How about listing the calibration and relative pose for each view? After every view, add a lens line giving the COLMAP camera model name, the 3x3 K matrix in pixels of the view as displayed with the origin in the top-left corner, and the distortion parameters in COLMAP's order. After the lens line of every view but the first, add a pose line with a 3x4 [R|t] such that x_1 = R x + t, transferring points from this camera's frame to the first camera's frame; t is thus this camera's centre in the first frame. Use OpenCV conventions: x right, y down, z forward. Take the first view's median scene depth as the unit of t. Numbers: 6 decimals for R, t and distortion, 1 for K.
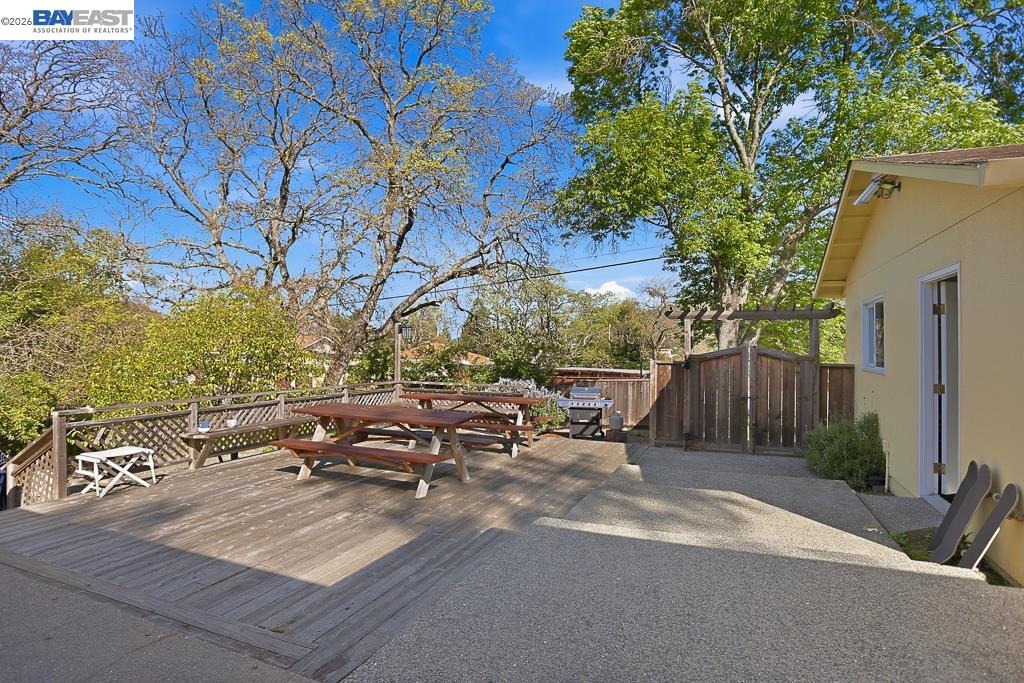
lens RADIAL K [[564.6, 0, 523.6], [0, 564.6, 329.4], [0, 0, 1]] dist [-0.087944, 0.044833]
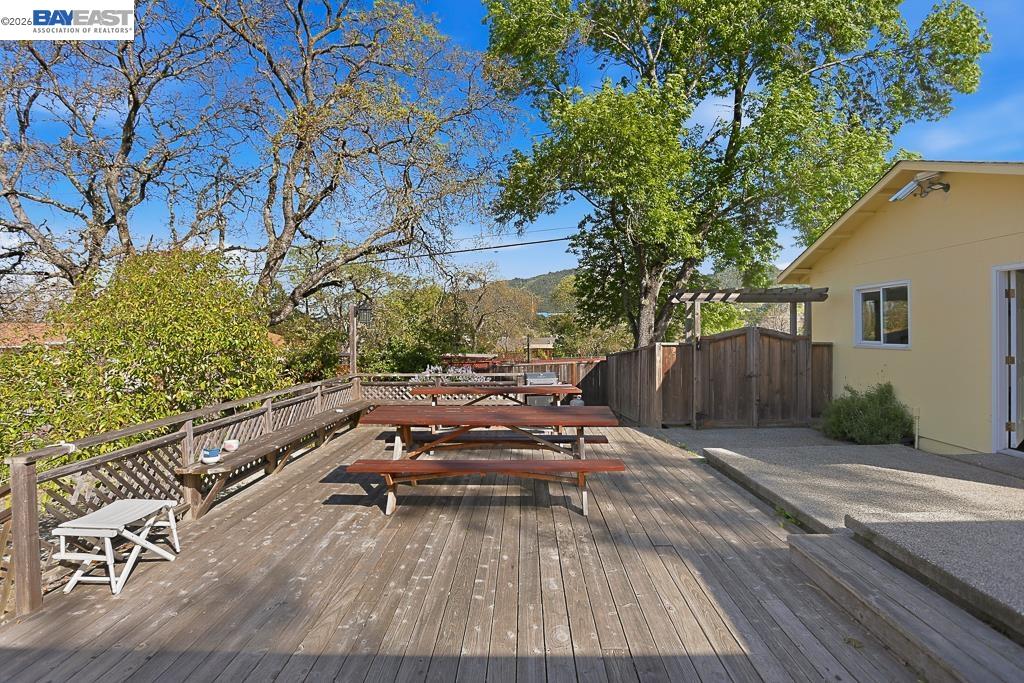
lens RADIAL K [[552.8, 0, 516.5], [0, 552.8, 314.3], [0, 0, 1]] dist [-0.077162, 0.037455]
pose [[0.922345, -0.001454, 0.386365, -0.413023], [0.001032, 0.999999, 0.001299, 0.003285], [-0.386366, -0.000799, 0.922345, 0.204502]]
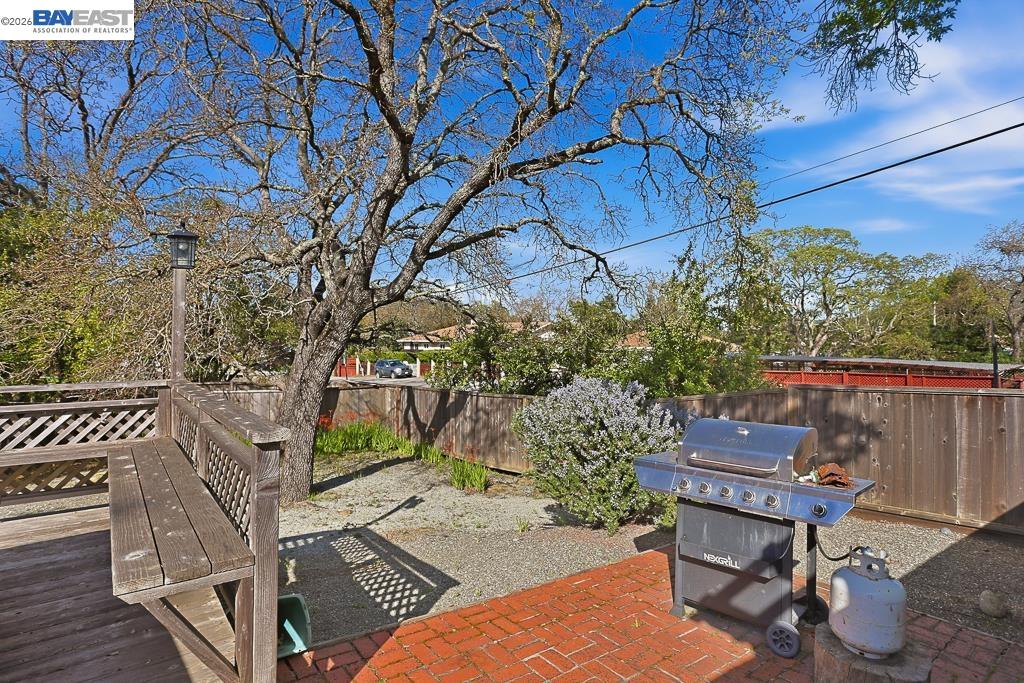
lens RADIAL K [[552.8, 0, 516.5], [0, 552.8, 314.3], [0, 0, 1]] dist [-0.077162, 0.037455]
pose [[0.868533, -0.029743, -0.494738, 0.210235], [0.023063, 0.999542, -0.019603, 0.078064], [0.495094, 0.005616, 0.868821, 1.044987]]
